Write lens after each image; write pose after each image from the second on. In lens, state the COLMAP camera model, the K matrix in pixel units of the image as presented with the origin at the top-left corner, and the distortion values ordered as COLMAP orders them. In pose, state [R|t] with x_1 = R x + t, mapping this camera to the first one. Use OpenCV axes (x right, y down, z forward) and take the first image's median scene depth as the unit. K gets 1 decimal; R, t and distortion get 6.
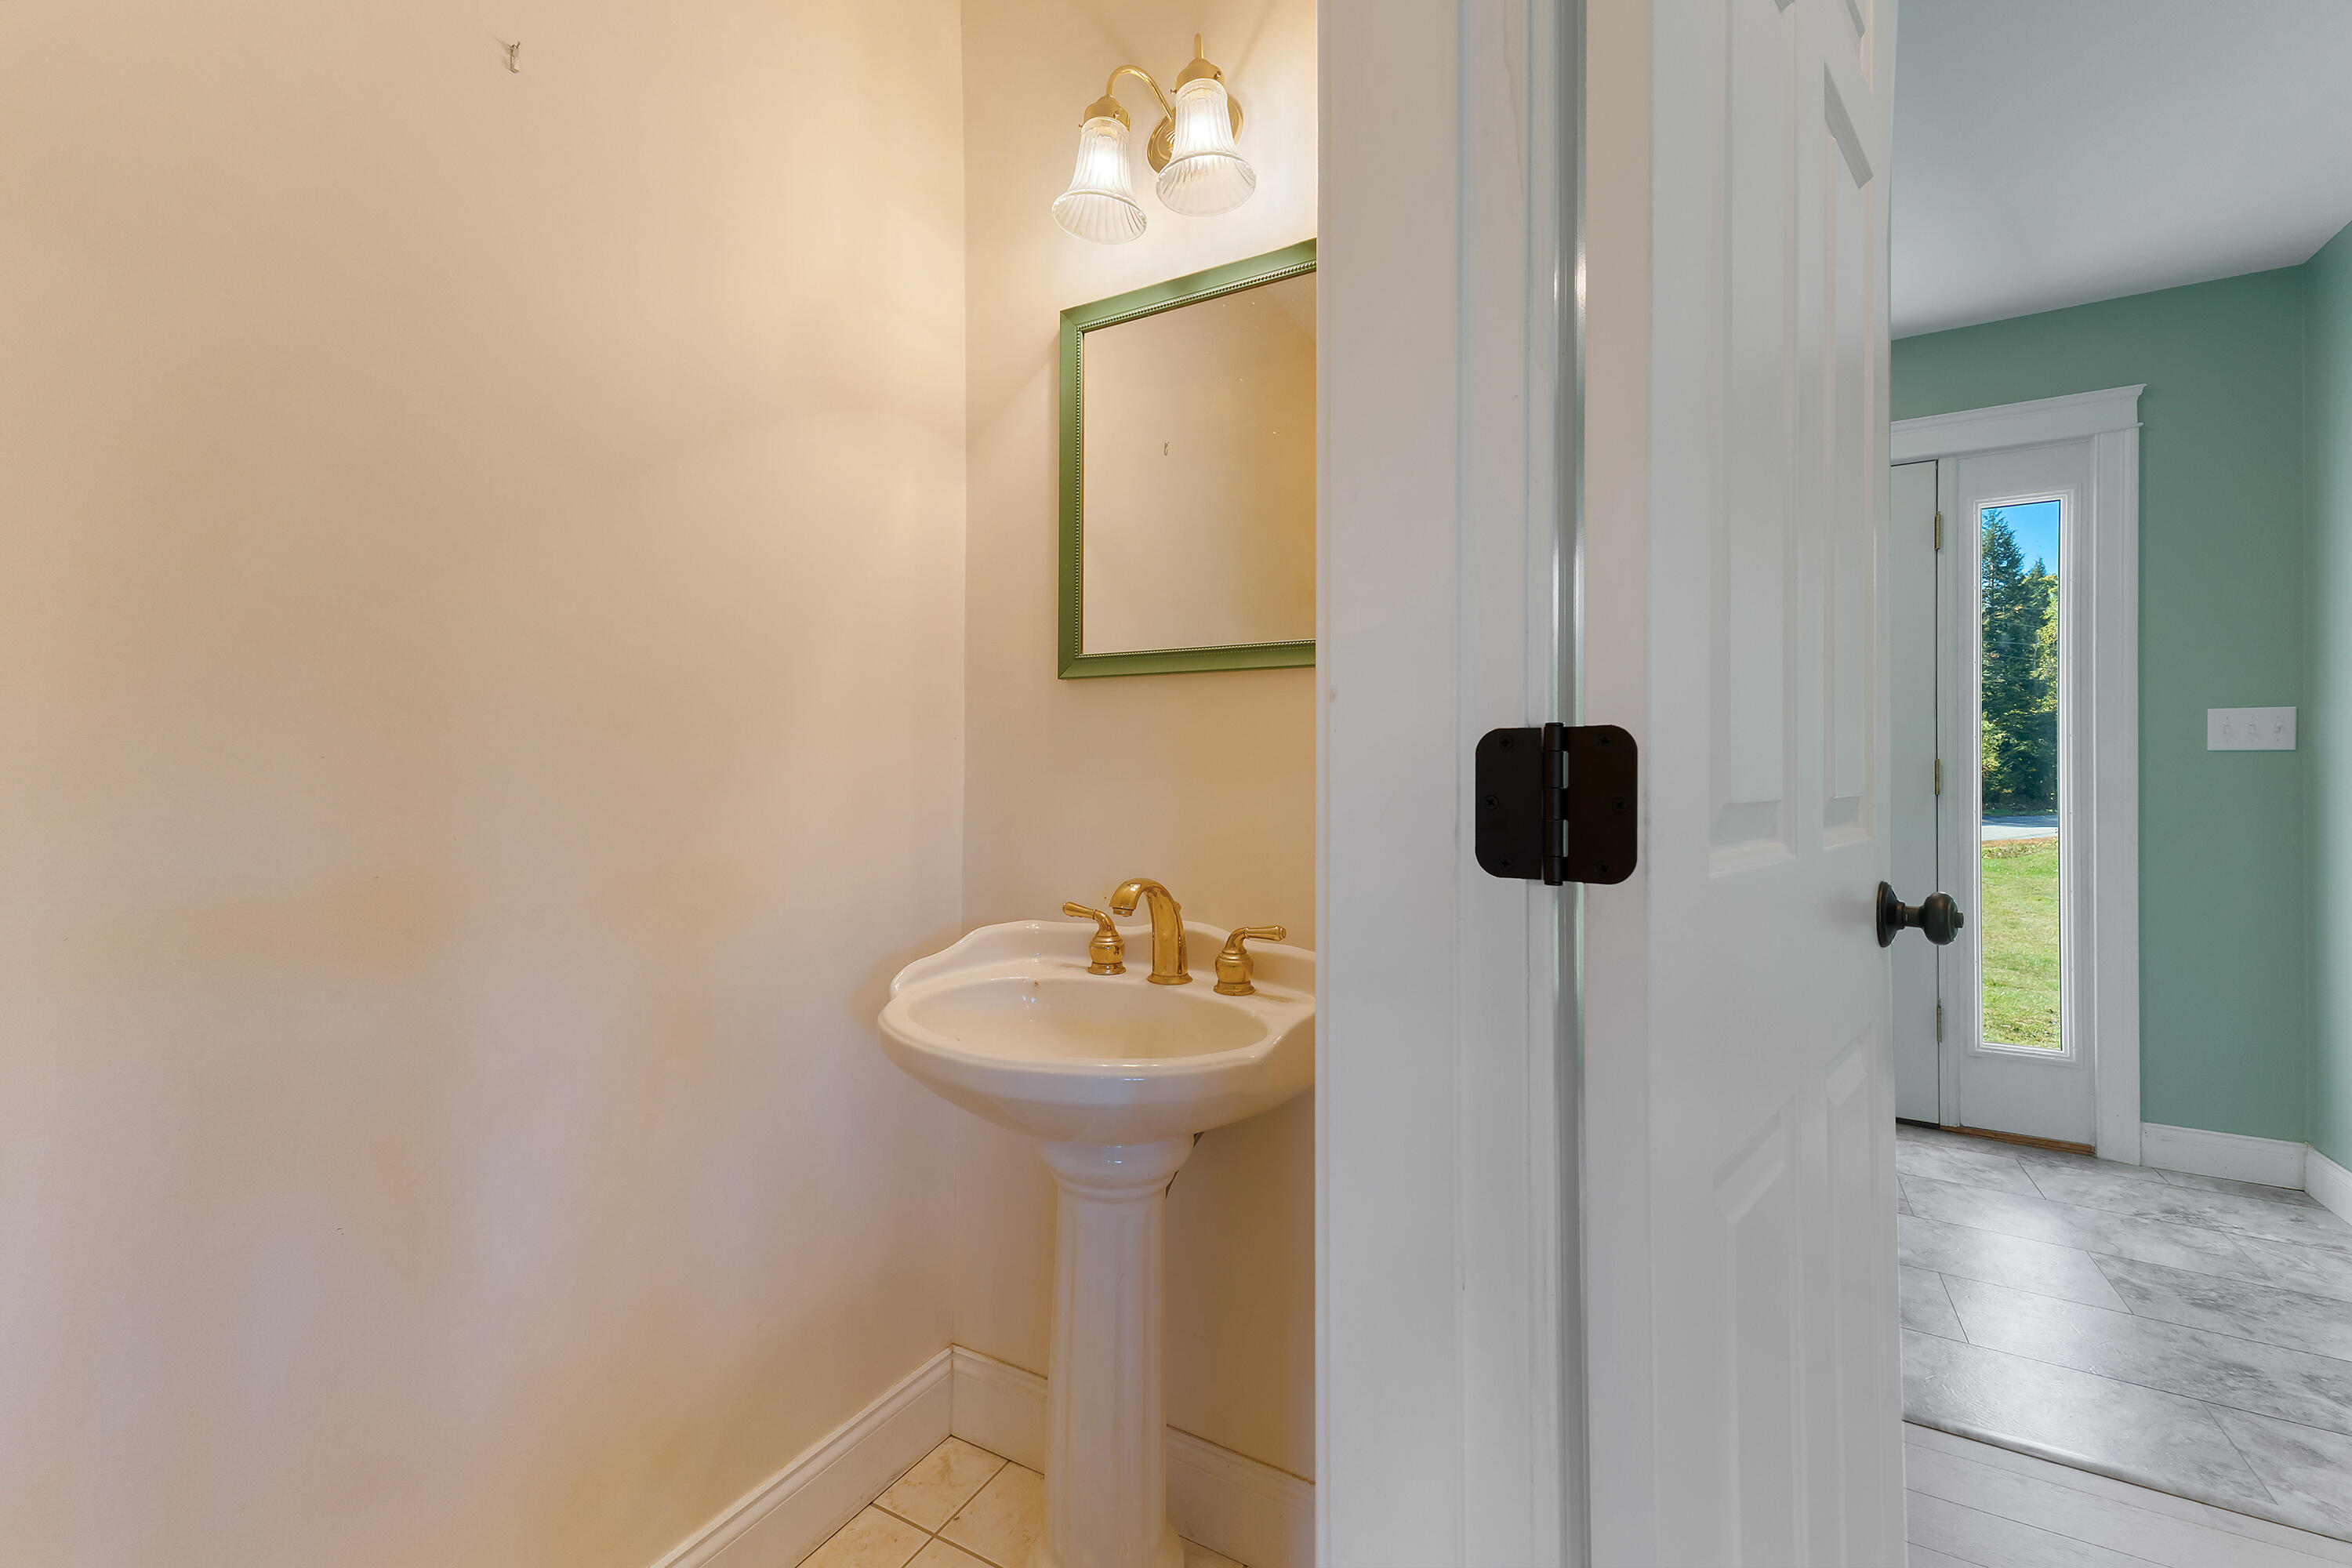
lens RADIAL K [[978.2, 0, 1176.3], [0, 978.2, 764.2], [0, 0, 1]] dist [0.028477, -0.001461]
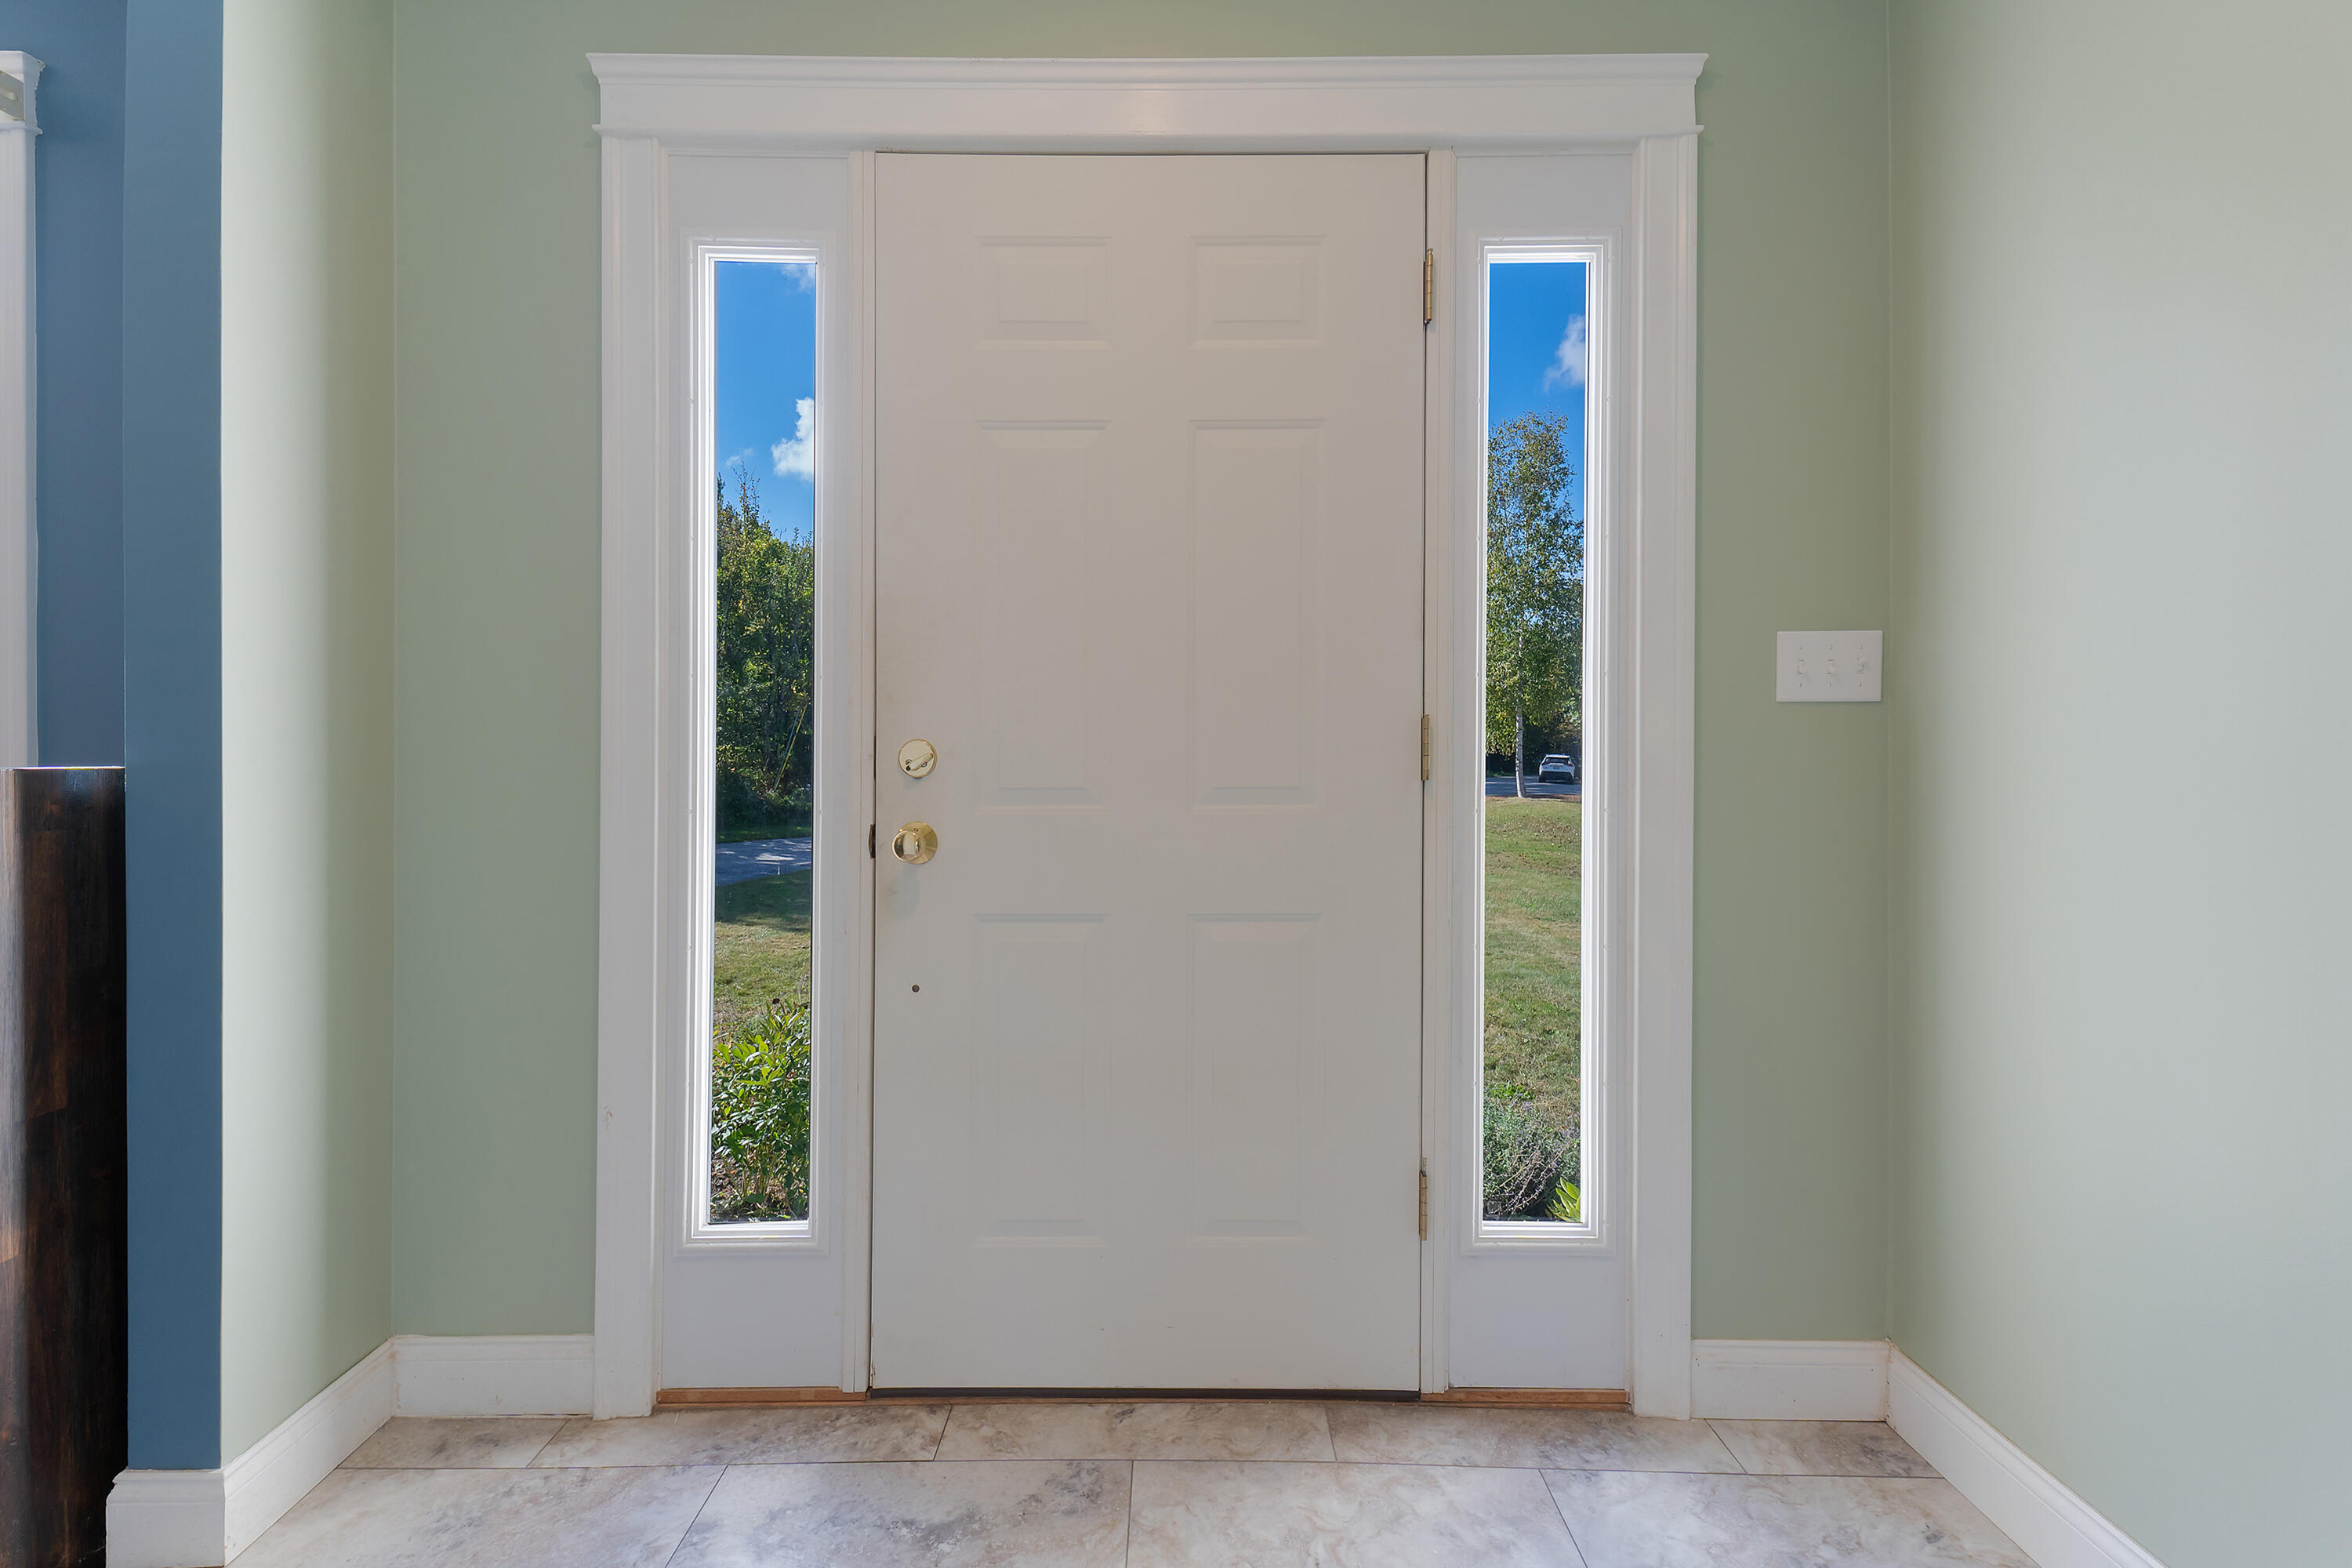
lens RADIAL K [[1153.7, 0, 1176.7], [0, 1153.7, 795.5], [0, 0, 1]] dist [-0.003532, -0.000016]
pose [[0.877067, -0.017634, 0.480044, 0.384512], [0.000870, 0.999383, 0.035121, 0.017841], [-0.480367, -0.030386, 0.876541, 0.568590]]
